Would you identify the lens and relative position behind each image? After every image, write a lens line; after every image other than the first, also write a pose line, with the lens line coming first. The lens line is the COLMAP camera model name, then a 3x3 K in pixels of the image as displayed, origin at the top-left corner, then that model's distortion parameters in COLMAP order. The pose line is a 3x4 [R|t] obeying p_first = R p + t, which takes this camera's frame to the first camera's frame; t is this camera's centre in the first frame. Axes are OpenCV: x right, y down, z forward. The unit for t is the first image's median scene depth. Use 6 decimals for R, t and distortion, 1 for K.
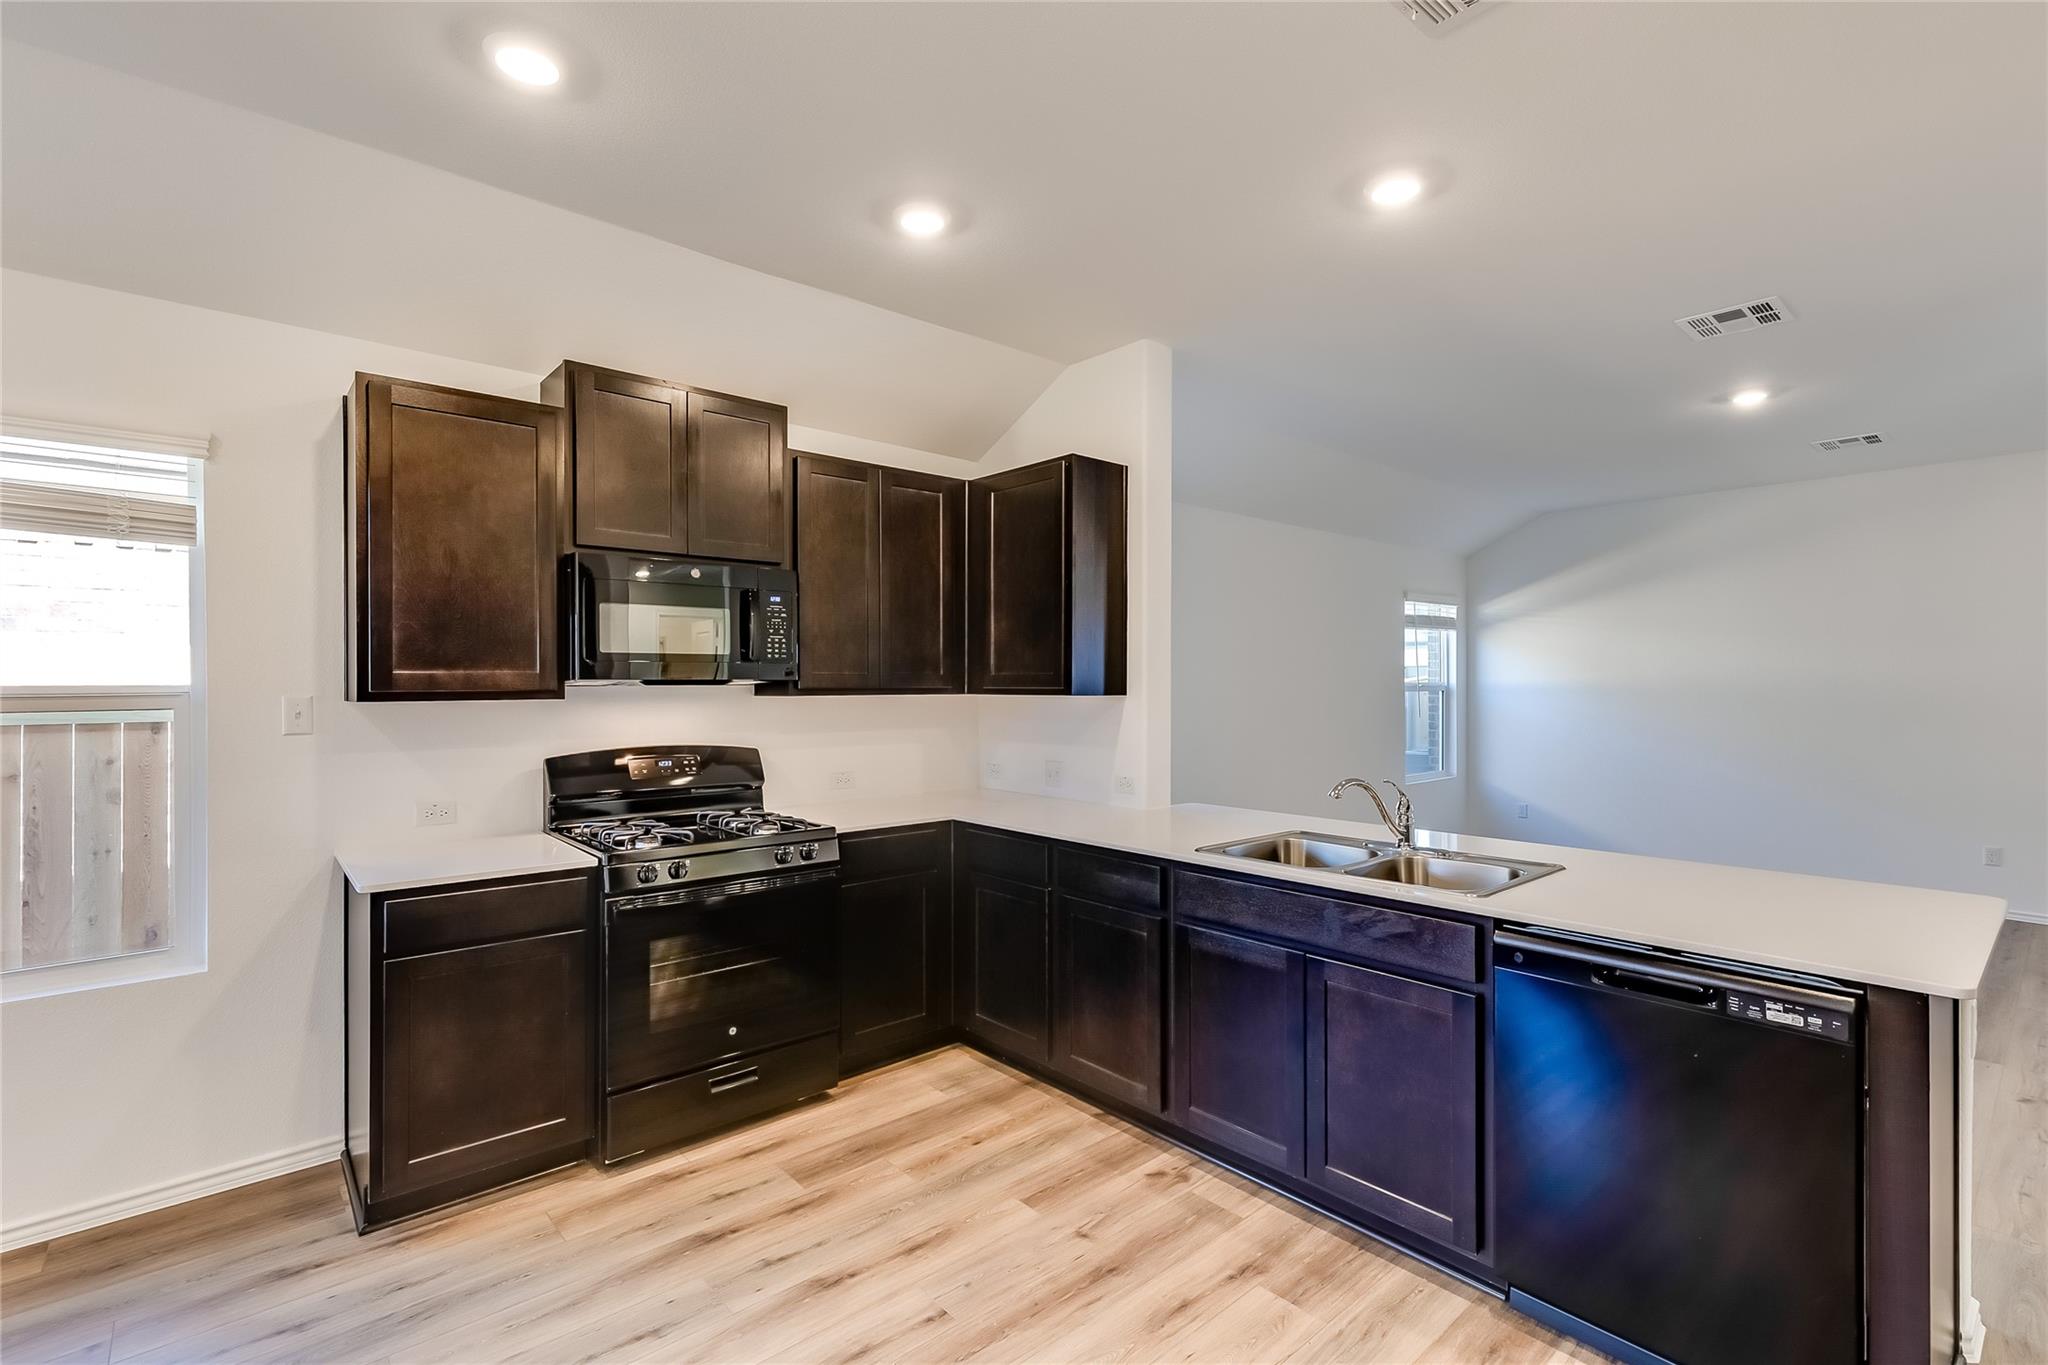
lens RADIAL K [[931.2, 0, 1024.2], [0, 931.2, 685.0], [0, 0, 1]] dist [0.003062, -0.000061]
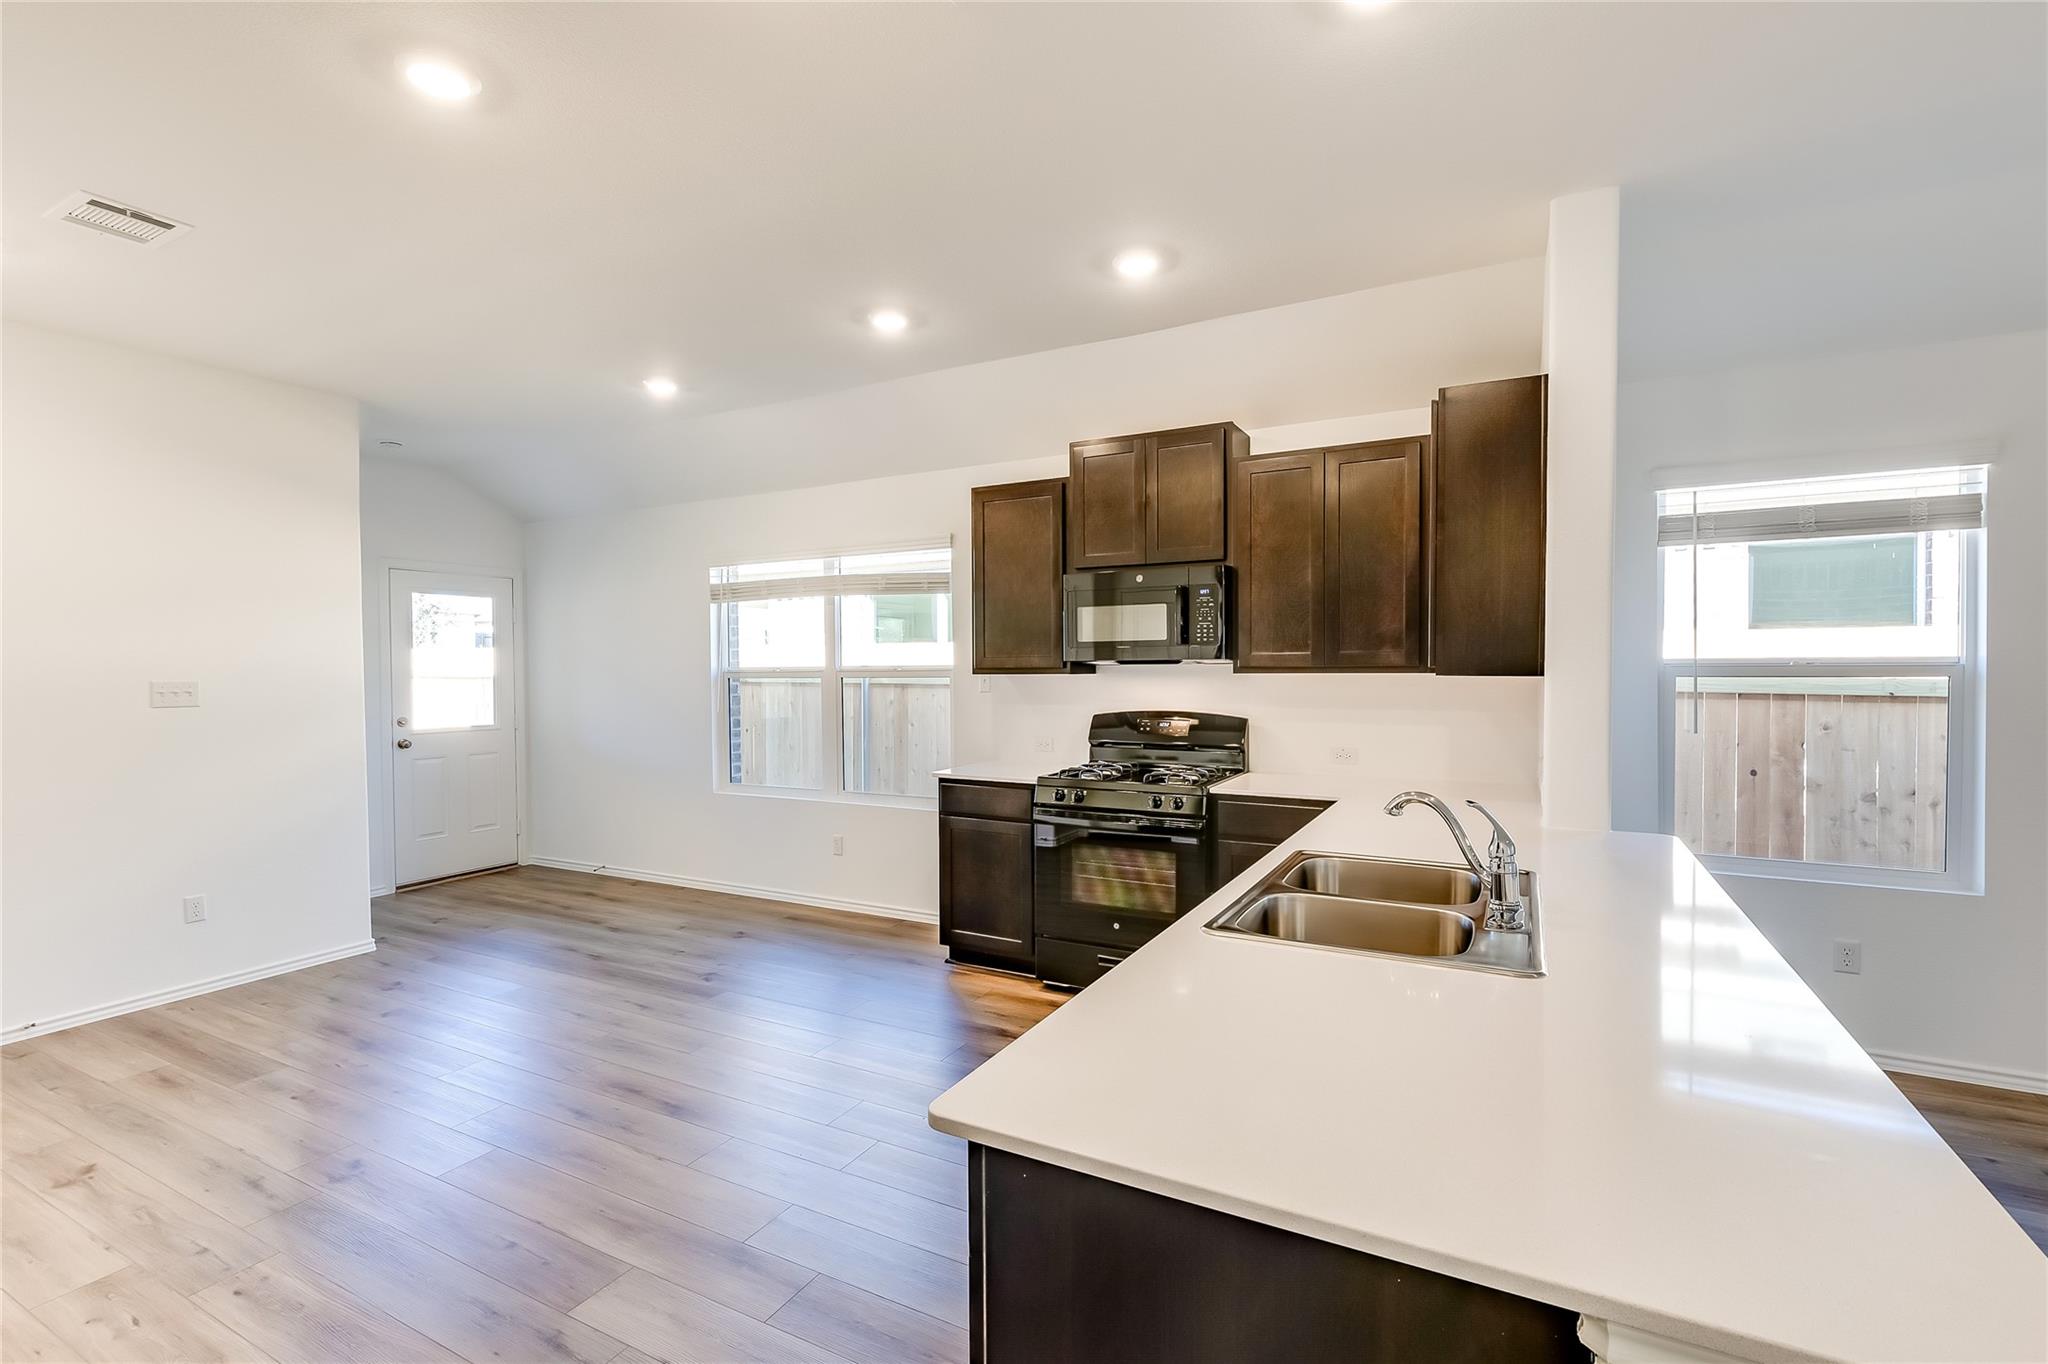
lens RADIAL K [[923.4, 0, 1026.1], [0, 923.4, 684.7], [0, 0, 1]] dist [0.001499, -0.000033]
pose [[0.336694, 0.019510, -0.941412, 0.859068], [0.004685, 0.999738, 0.022395, -0.000964], [0.941602, -0.011951, 0.336515, 0.437384]]
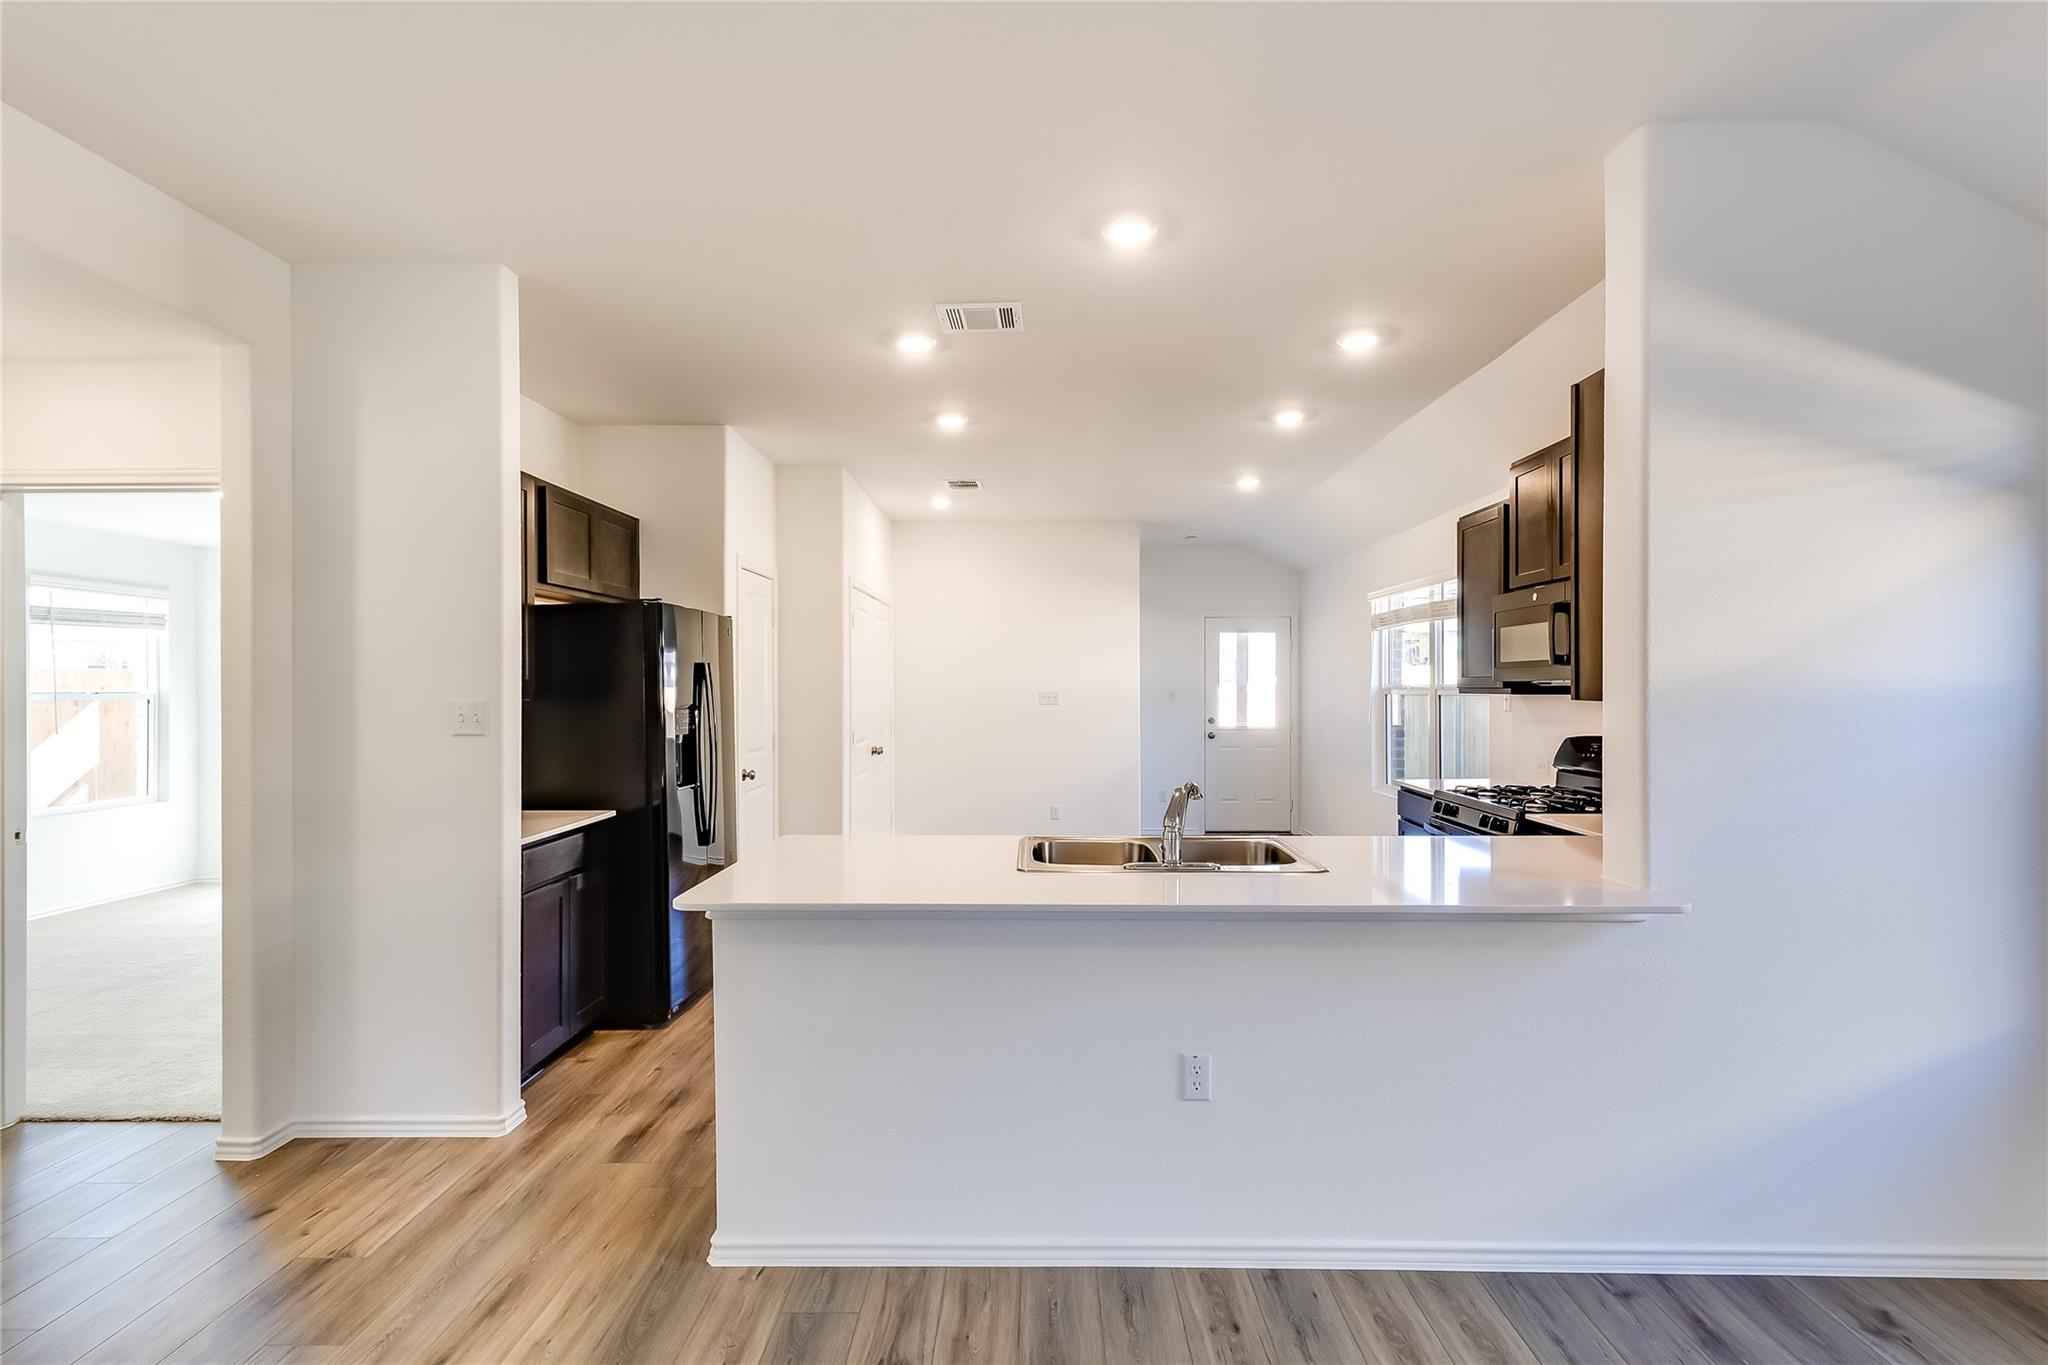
lens RADIAL K [[923.4, 0, 1026.1], [0, 923.4, 685.2], [0, 0, 1]] dist [0.001499, -0.000033]
pose [[-0.680997, 0.003896, -0.732275, 1.097362], [0.002985, 0.999992, 0.002545, -0.004239], [0.732280, -0.000453, -0.681004, 1.425175]]
